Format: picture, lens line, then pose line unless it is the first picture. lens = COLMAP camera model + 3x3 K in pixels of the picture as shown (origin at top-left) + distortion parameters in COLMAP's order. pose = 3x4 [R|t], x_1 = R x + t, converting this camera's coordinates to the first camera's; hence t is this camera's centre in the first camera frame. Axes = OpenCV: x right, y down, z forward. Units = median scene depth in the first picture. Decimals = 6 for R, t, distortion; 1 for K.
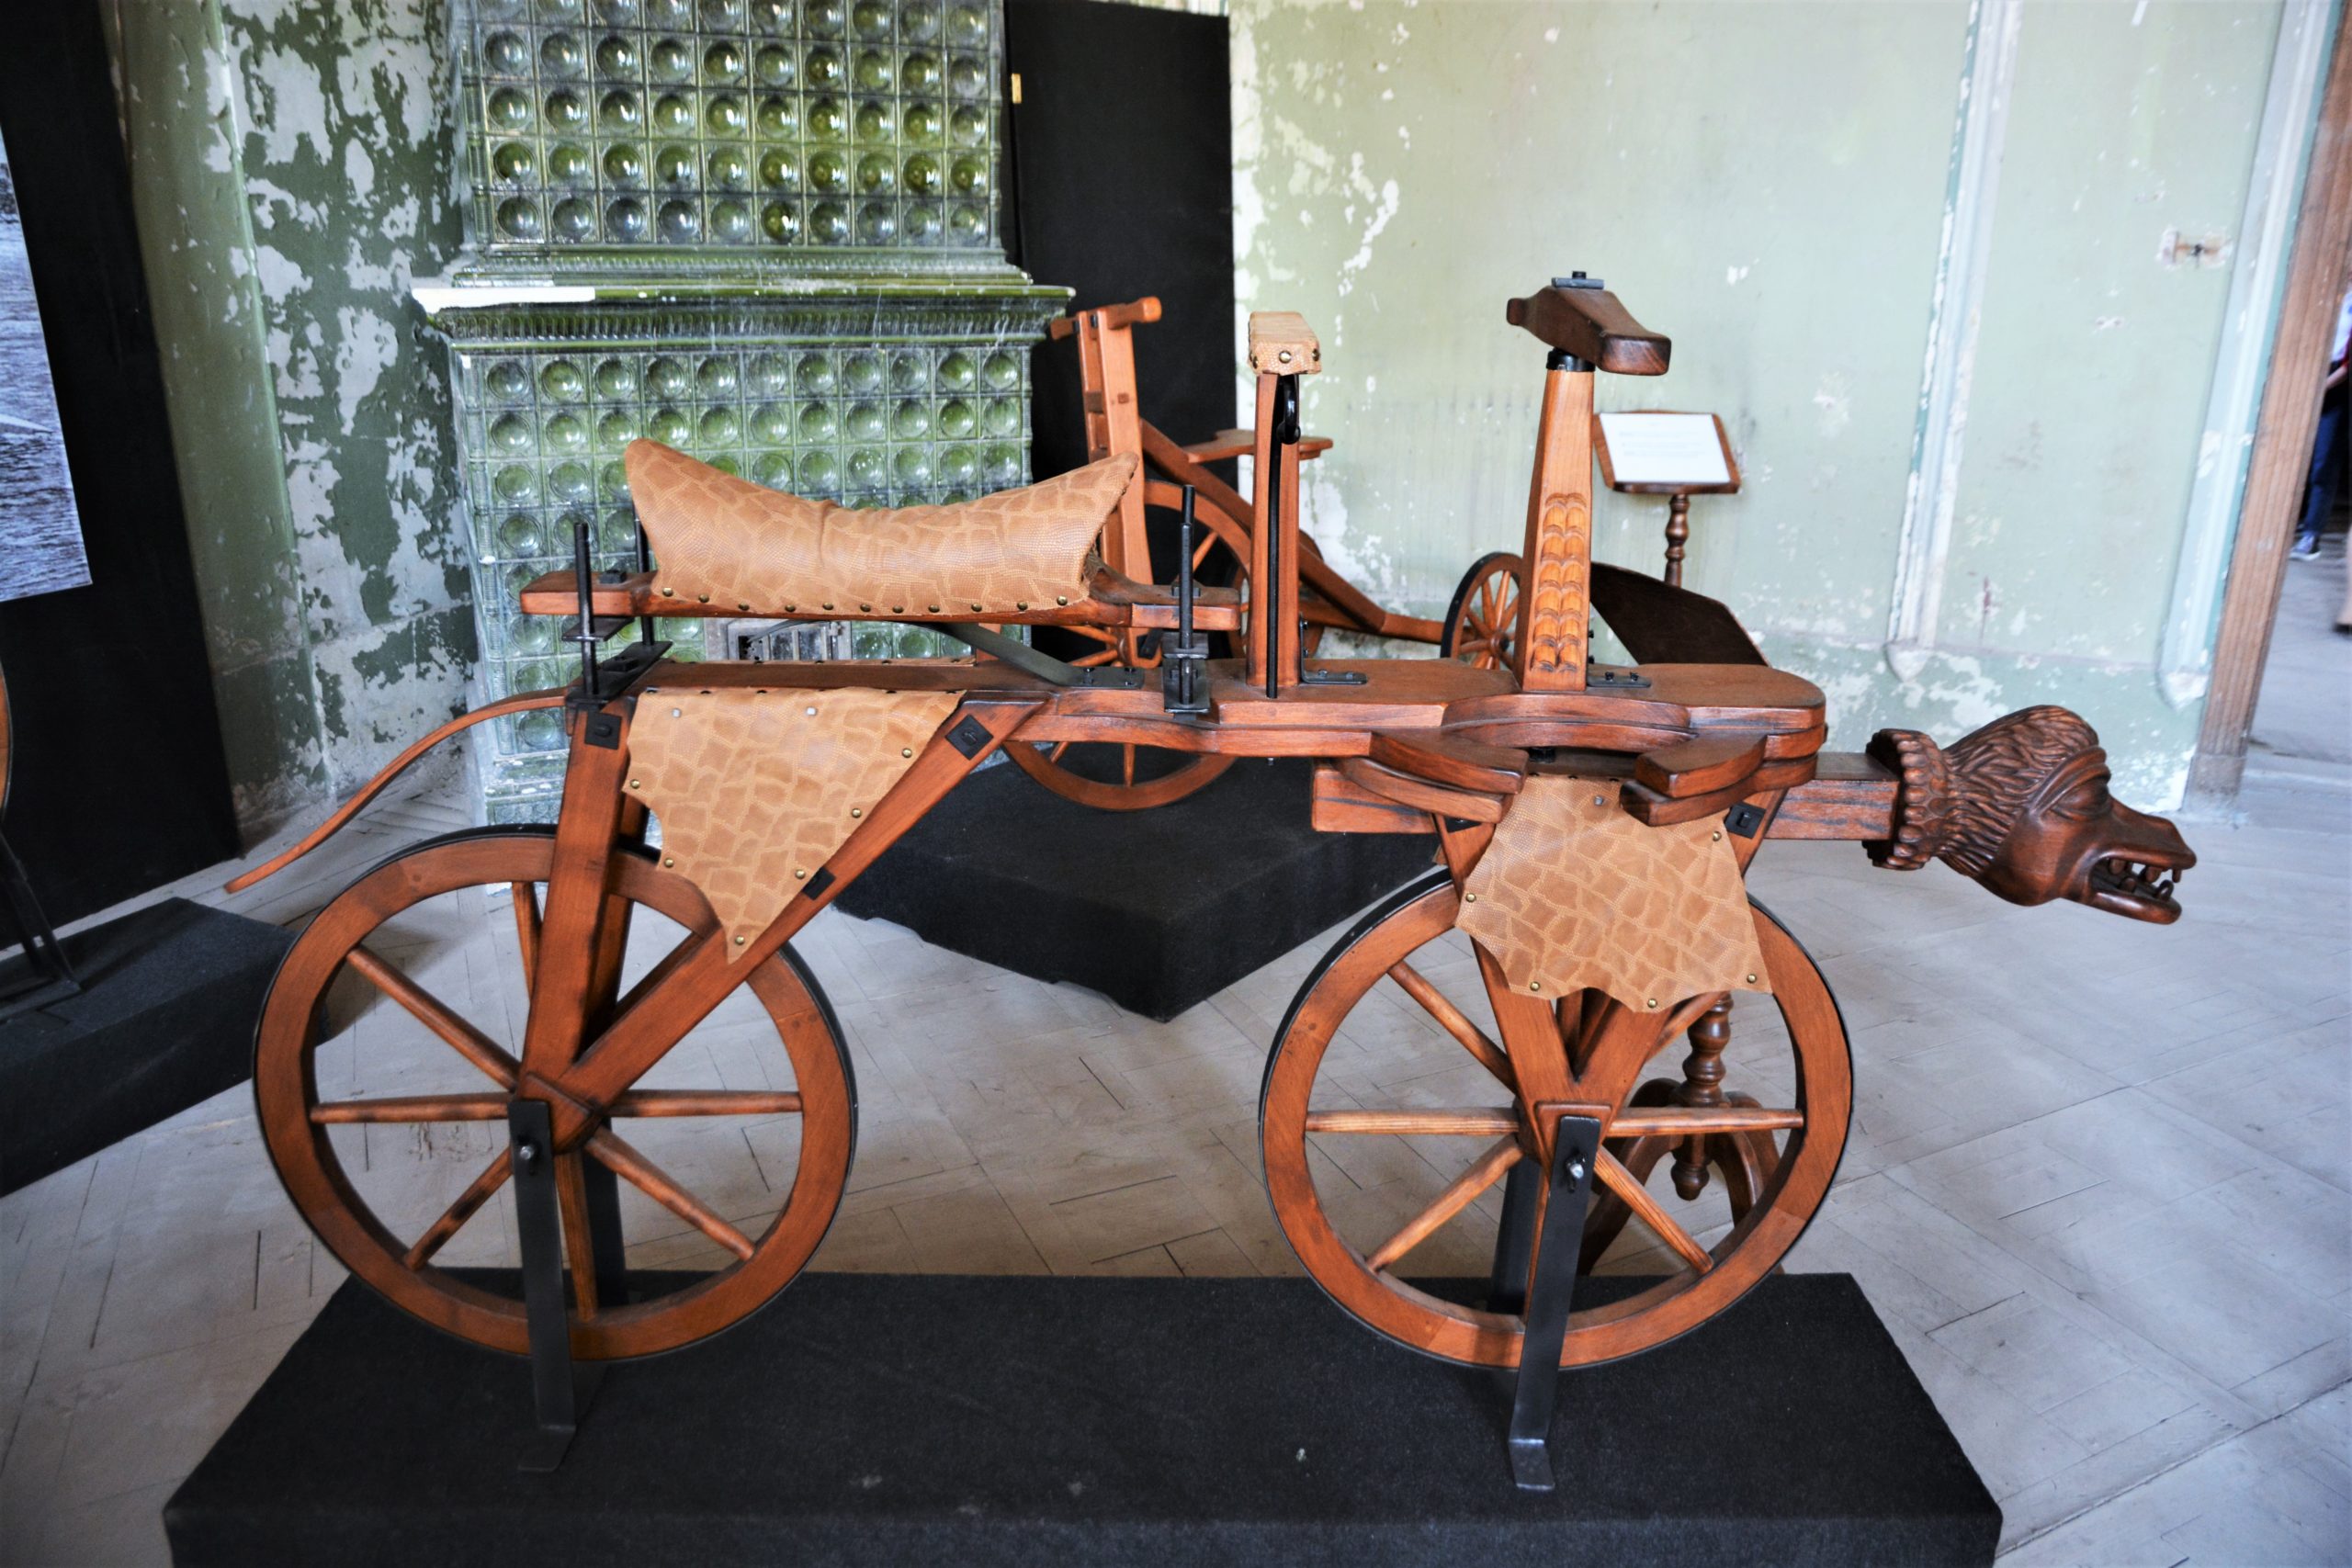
lens RADIAL K [[1626.6, 0, 1201.0], [0, 1626.6, 739.4], [0, 0, 1]] dist [-0.118451, 0.082204]
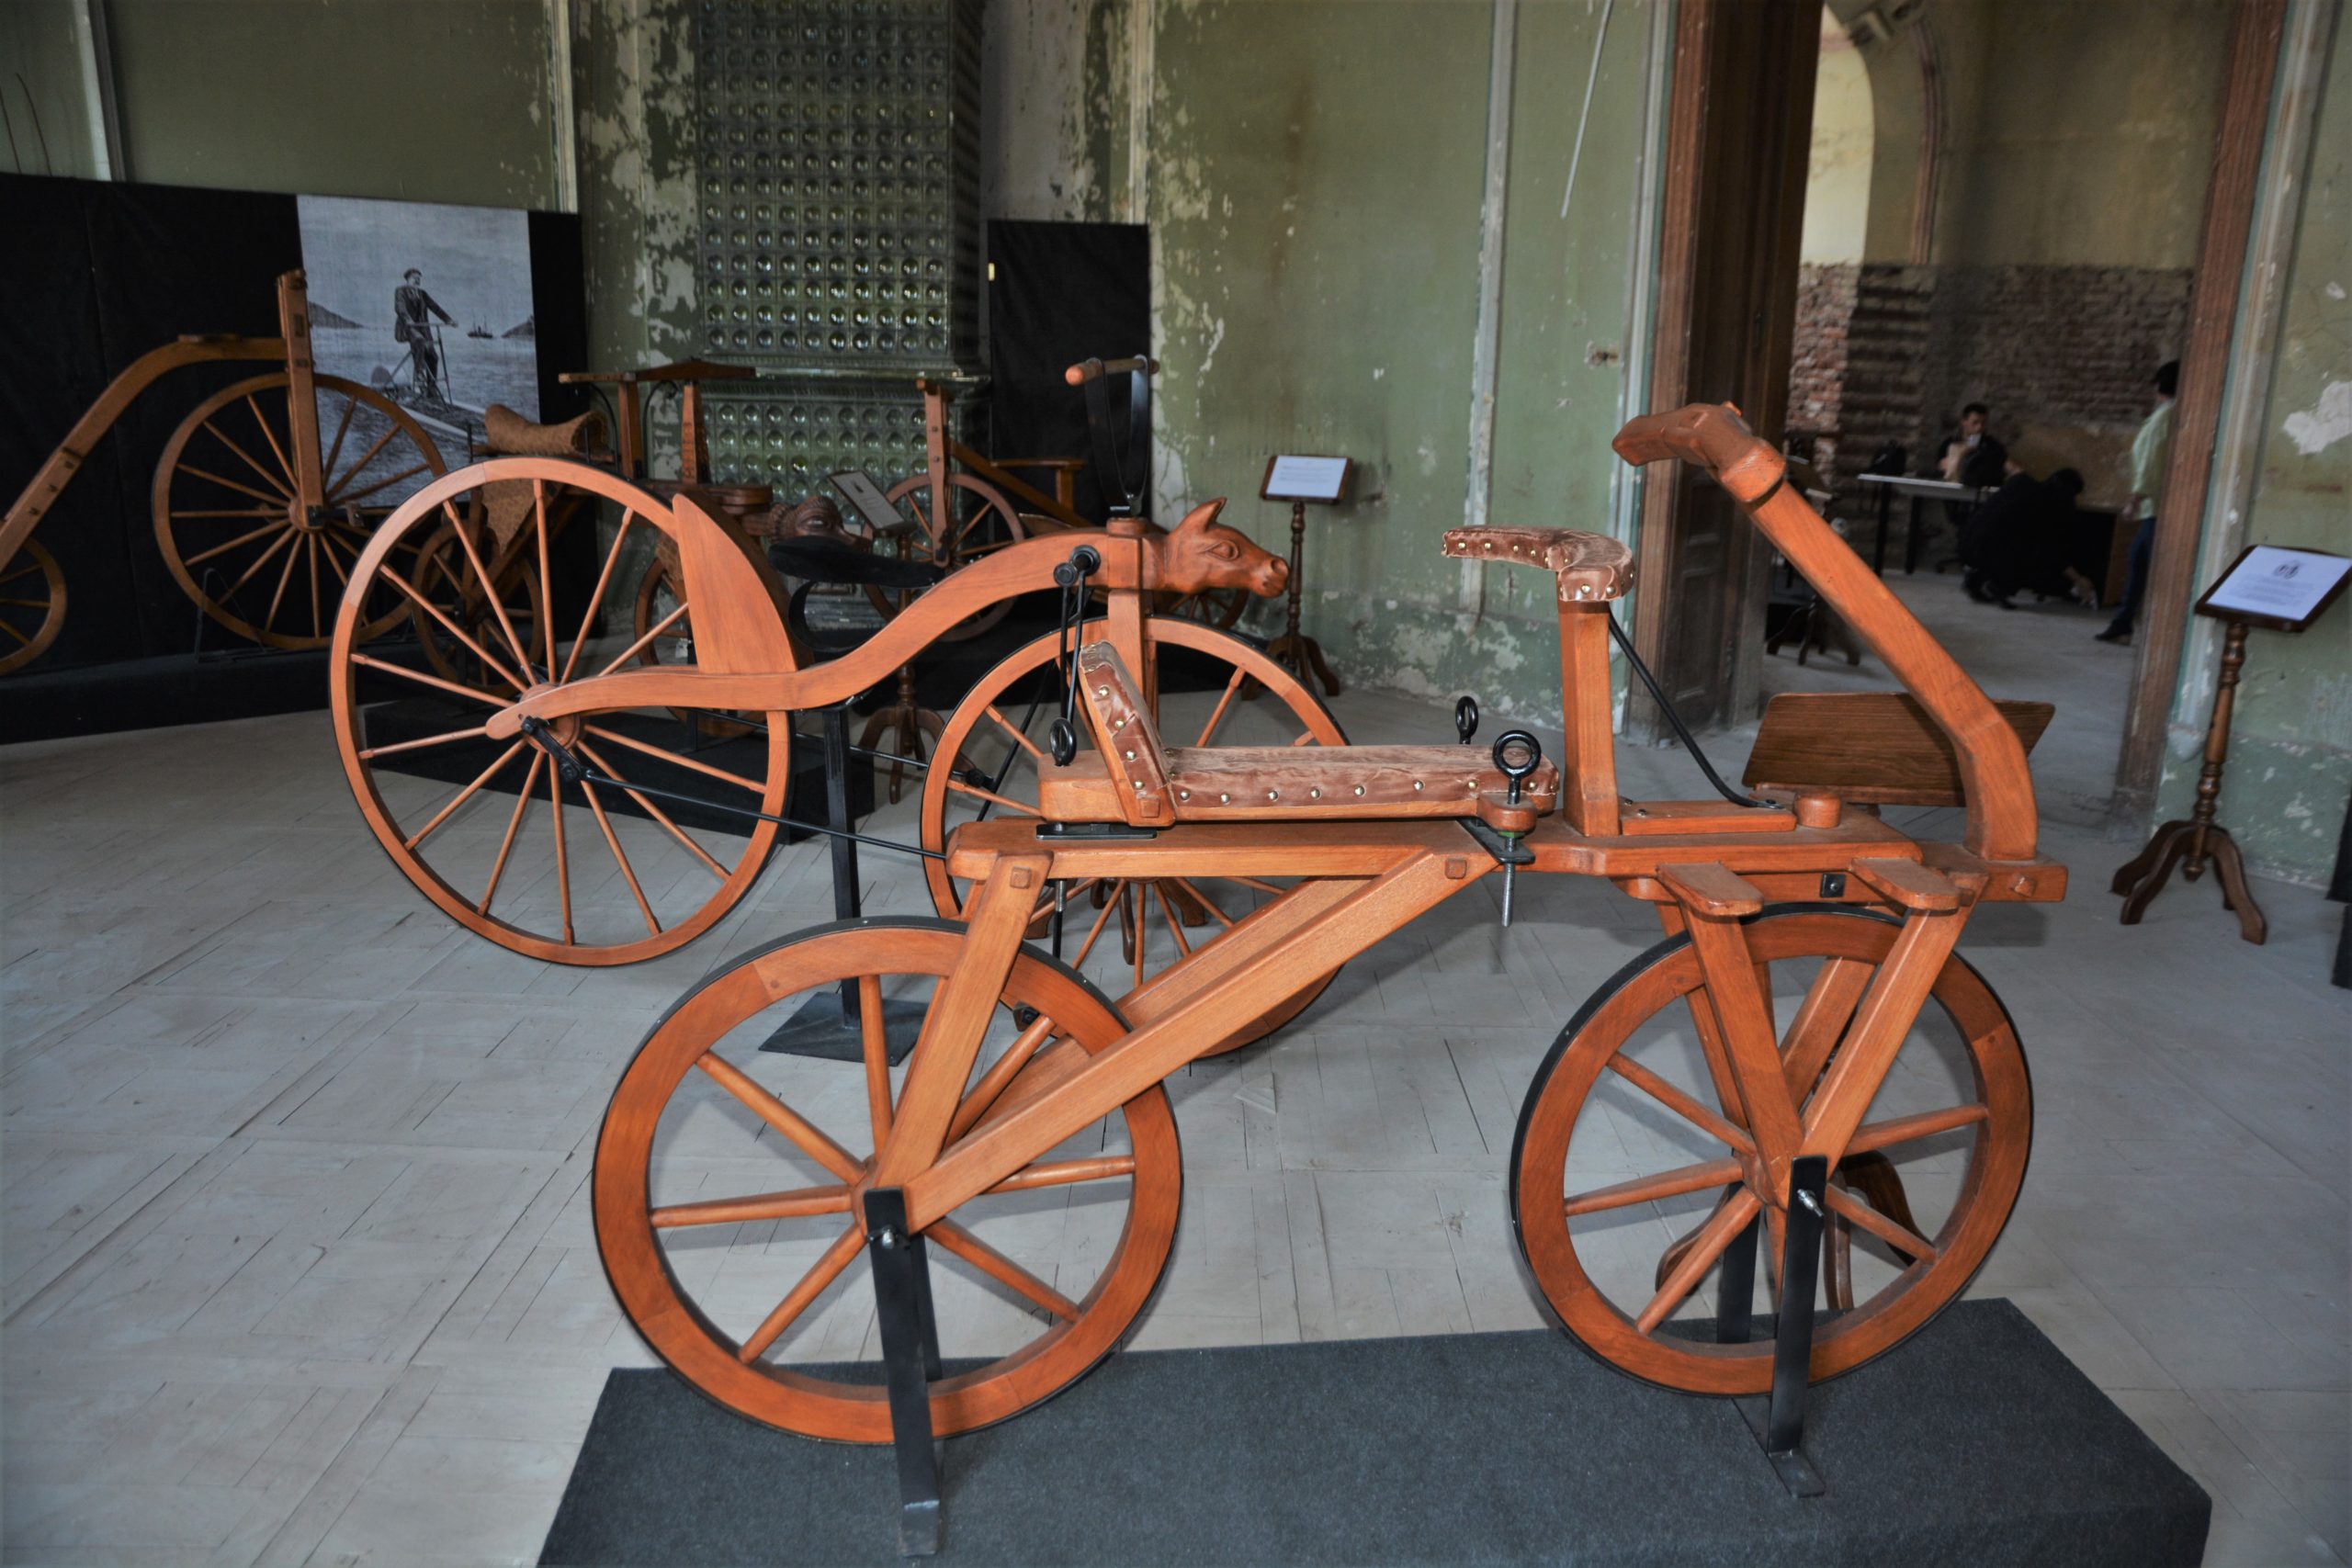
lens RADIAL K [[1635.9, 0, 1211.8], [0, 1635.9, 746.4], [0, 0, 1]] dist [-0.114161, 0.081640]
pose [[0.899607, 0.109008, -0.422876, 0.994460], [-0.139077, 0.989440, -0.040810, 0.184217], [0.413962, 0.095525, 0.905268, -0.558050]]
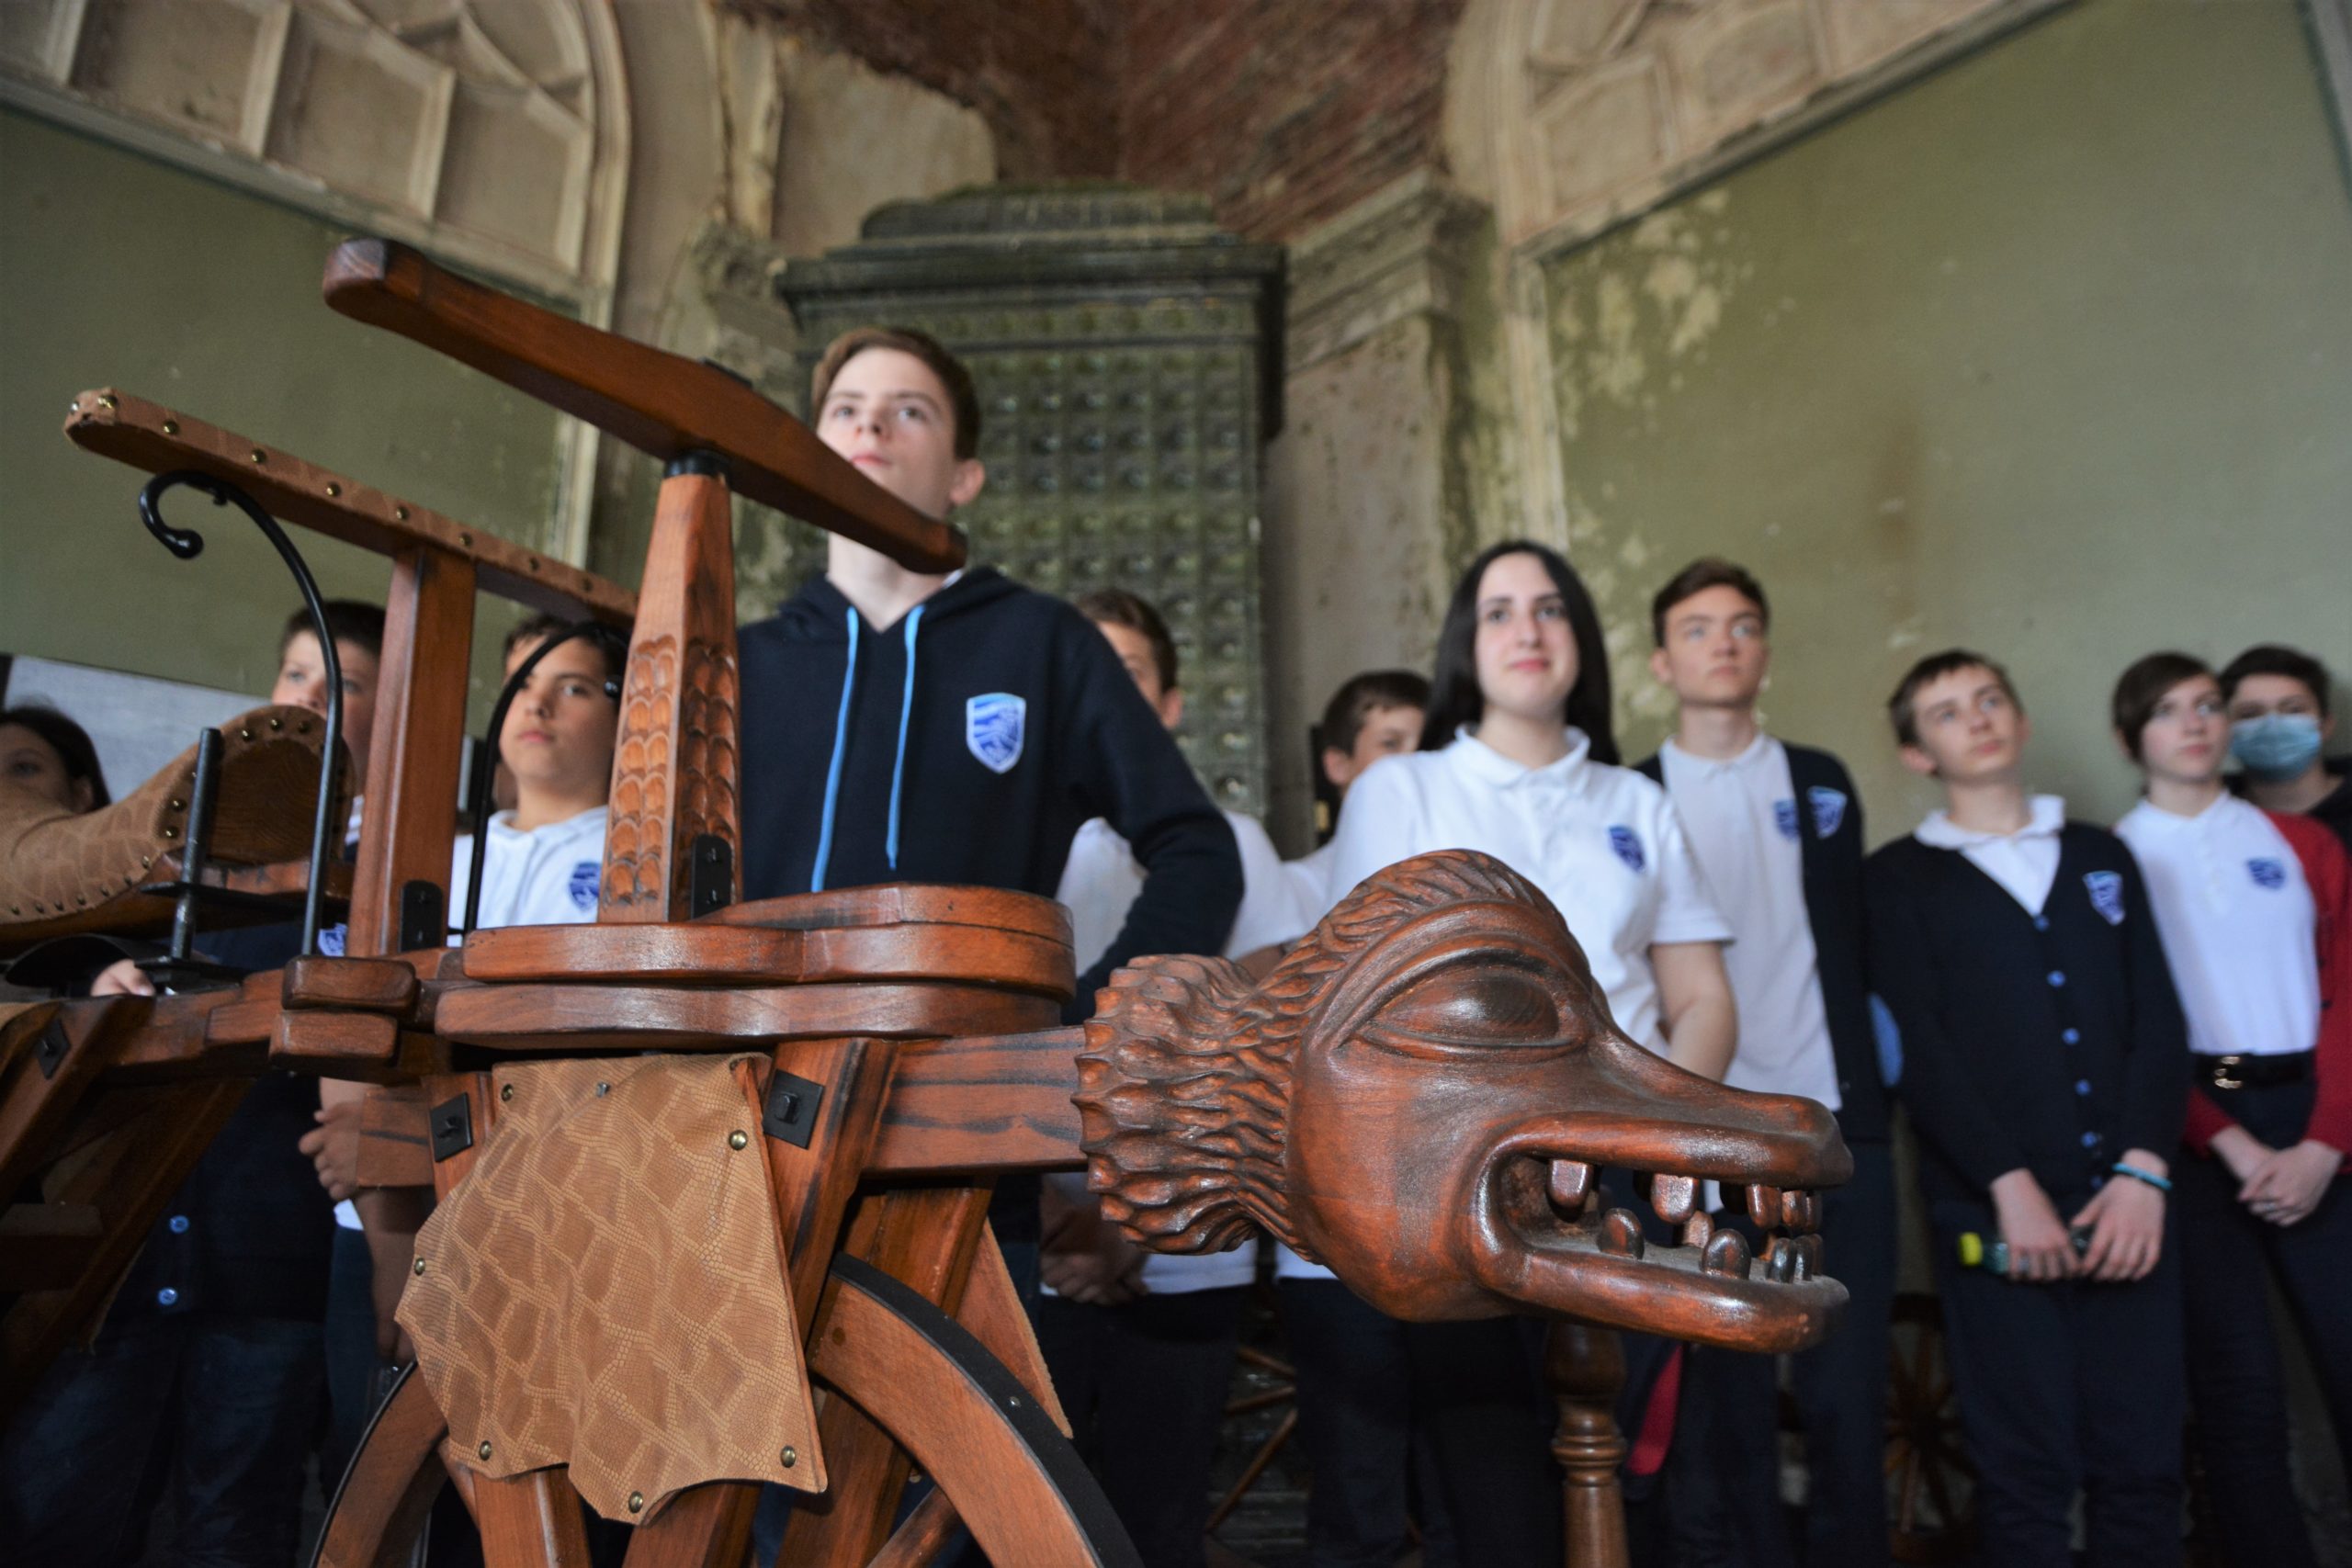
lens RADIAL K [[1579.6, 0, 1213.5], [0, 1579.6, 740.2], [0, 0, 1]] dist [-0.121395, 0.059850]
pose [[0.887389, -0.167434, -0.429541, 0.256073], [-0.096022, 0.844159, -0.527423, 0.074109], [0.450910, 0.509275, 0.733020, 0.235591]]
